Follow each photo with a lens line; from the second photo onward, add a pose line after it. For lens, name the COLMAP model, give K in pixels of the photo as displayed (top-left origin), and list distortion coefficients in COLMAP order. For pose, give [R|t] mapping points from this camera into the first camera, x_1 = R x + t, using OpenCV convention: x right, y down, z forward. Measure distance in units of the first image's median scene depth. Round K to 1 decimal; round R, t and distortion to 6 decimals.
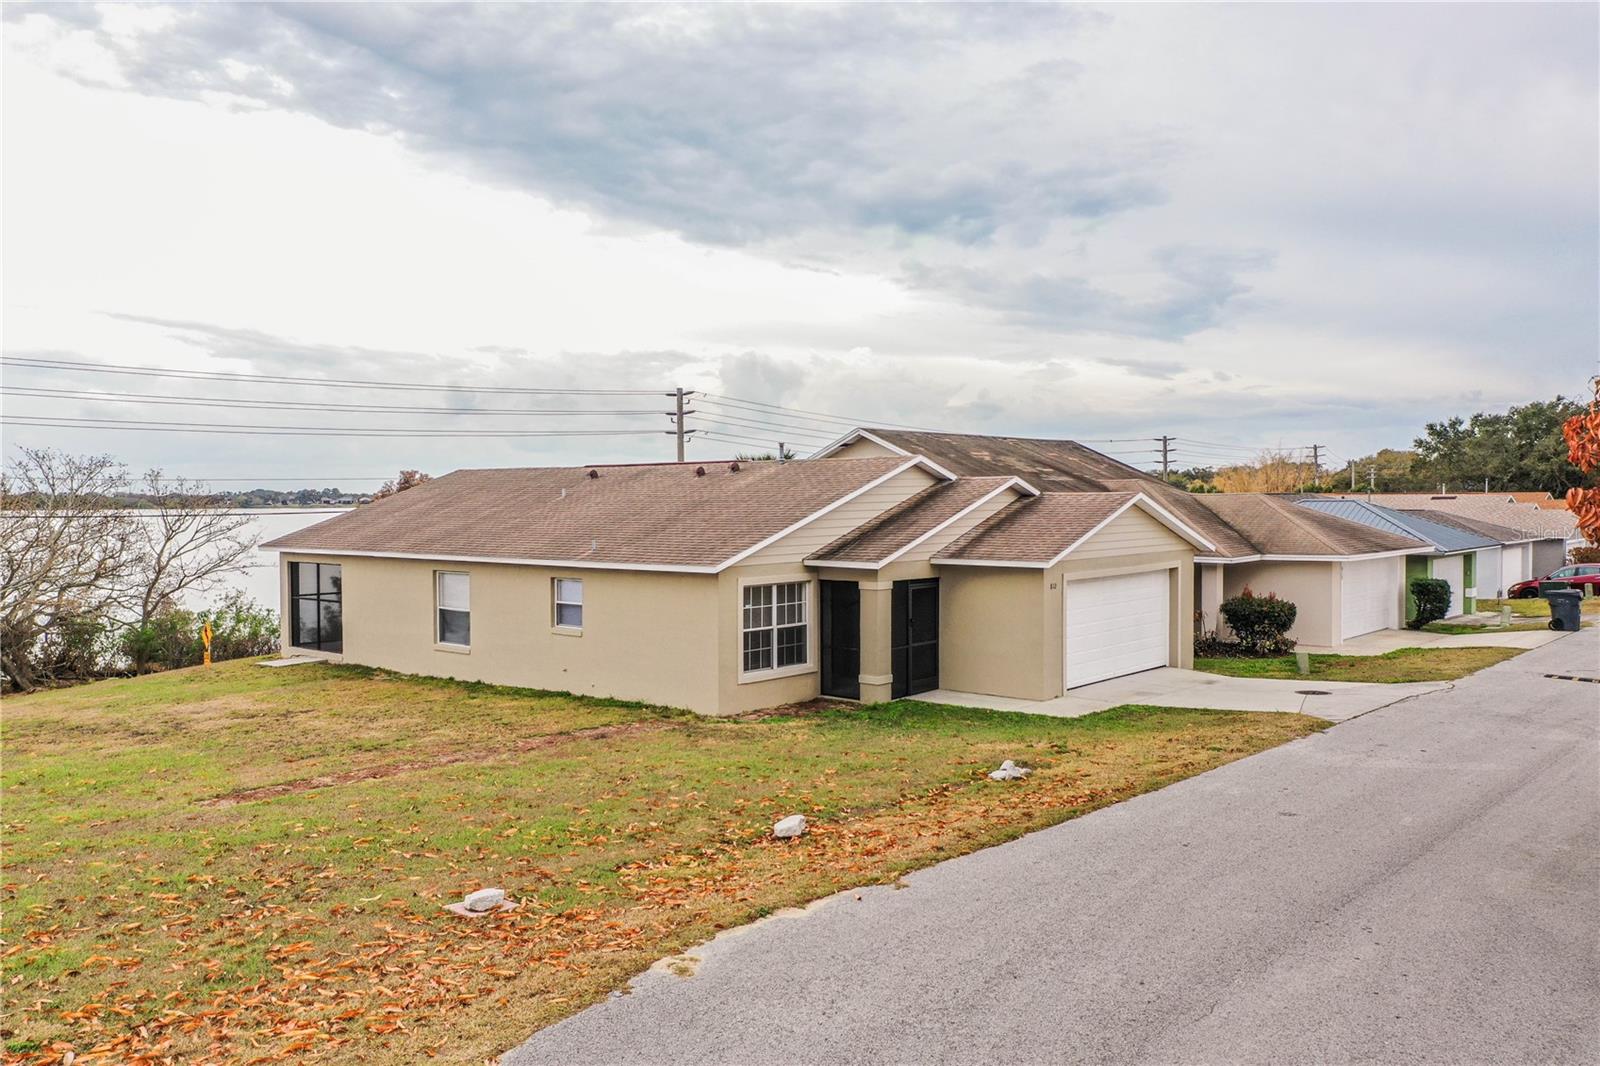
lens RADIAL K [[1261.0, 0, 800.0], [0, 1261.0, 533.0], [0, 0, 1]] dist [0.004575, -0.002201]
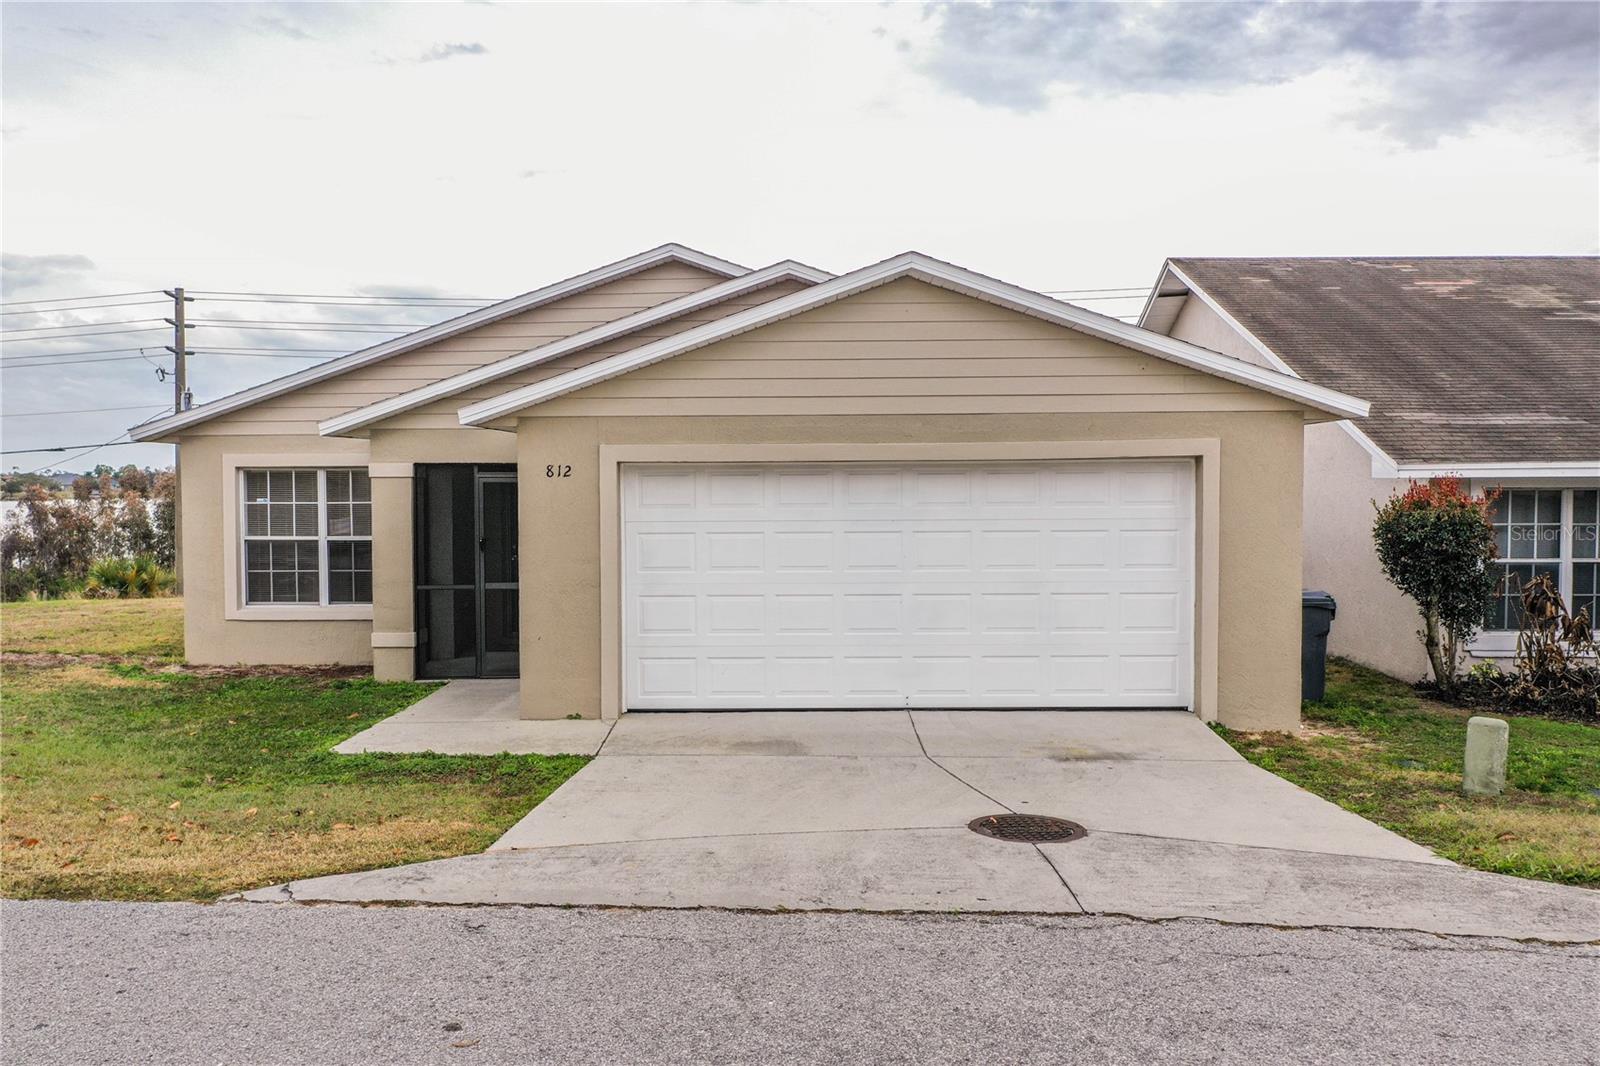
lens RADIAL K [[1265.9, 0, 800.0], [0, 1265.9, 533.0], [0, 0, 1]] dist [-0.003456, -0.001728]
pose [[0.638254, 0.031336, -0.769188, 0.577881], [-0.024707, 0.999490, 0.020217, 0.050533], [0.769430, 0.006101, 0.638703, 0.736564]]
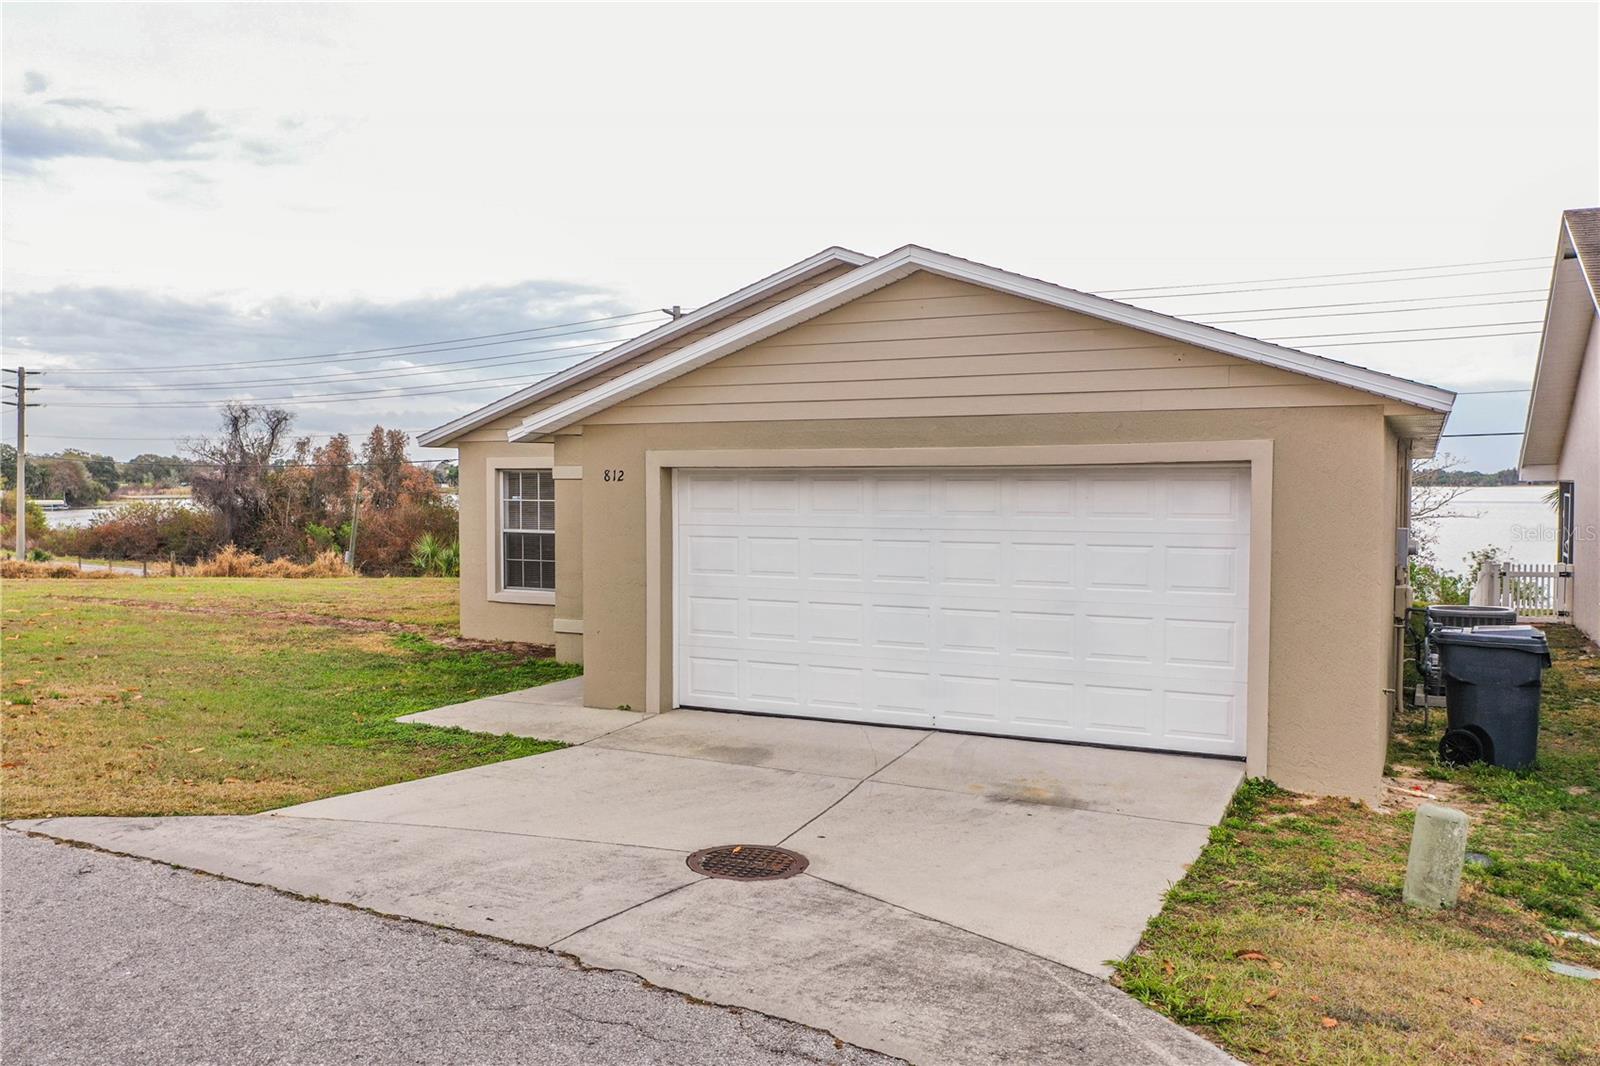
lens RADIAL K [[1265.9, 0, 800.0], [0, 1265.9, 533.0], [0, 0, 1]] dist [-0.003456, -0.001728]
pose [[0.240021, 0.045726, -0.969690, 0.654307], [-0.035436, 0.998637, 0.038320, 0.040925], [0.970121, 0.025164, 0.241314, 0.904977]]
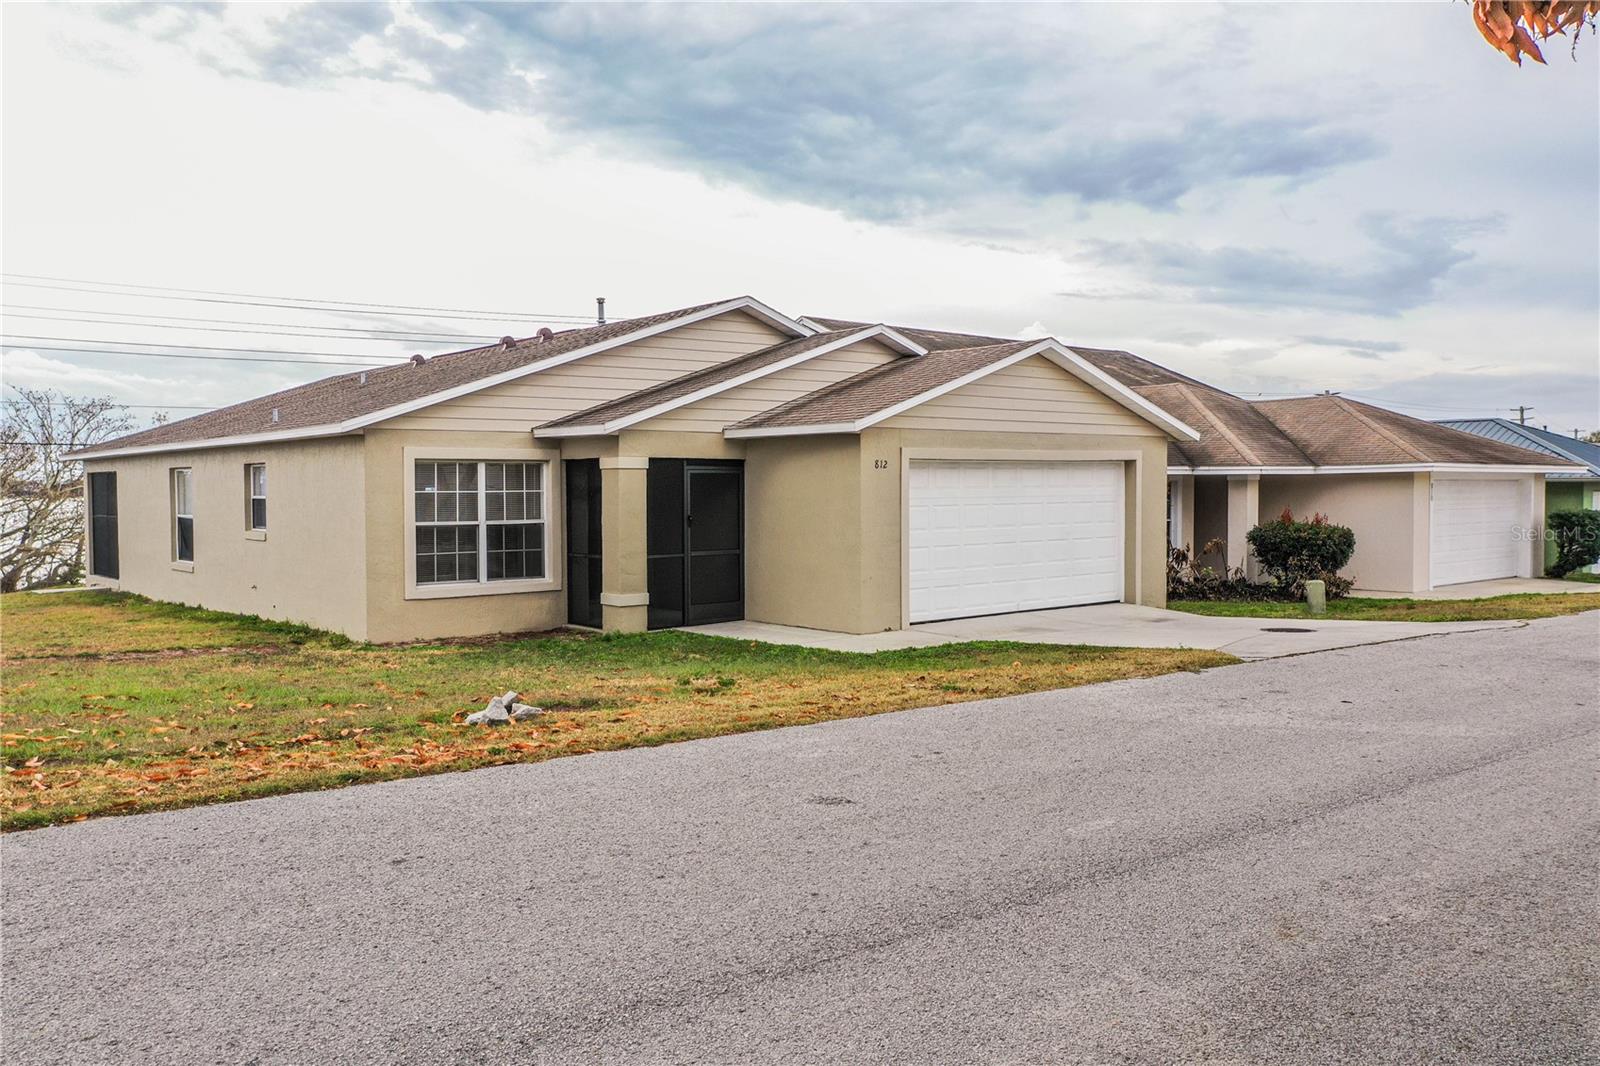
lens RADIAL K [[1243.9, 0, 817.9], [0, 1243.9, 528.2], [0, 0, 1]] dist [-0.003562, -0.003410]
pose [[0.988000, 0.003407, -0.154416, 0.256490], [-0.003597, 0.999993, -0.000950, 0.073218], [0.154412, 0.001494, 0.988005, 0.322920]]
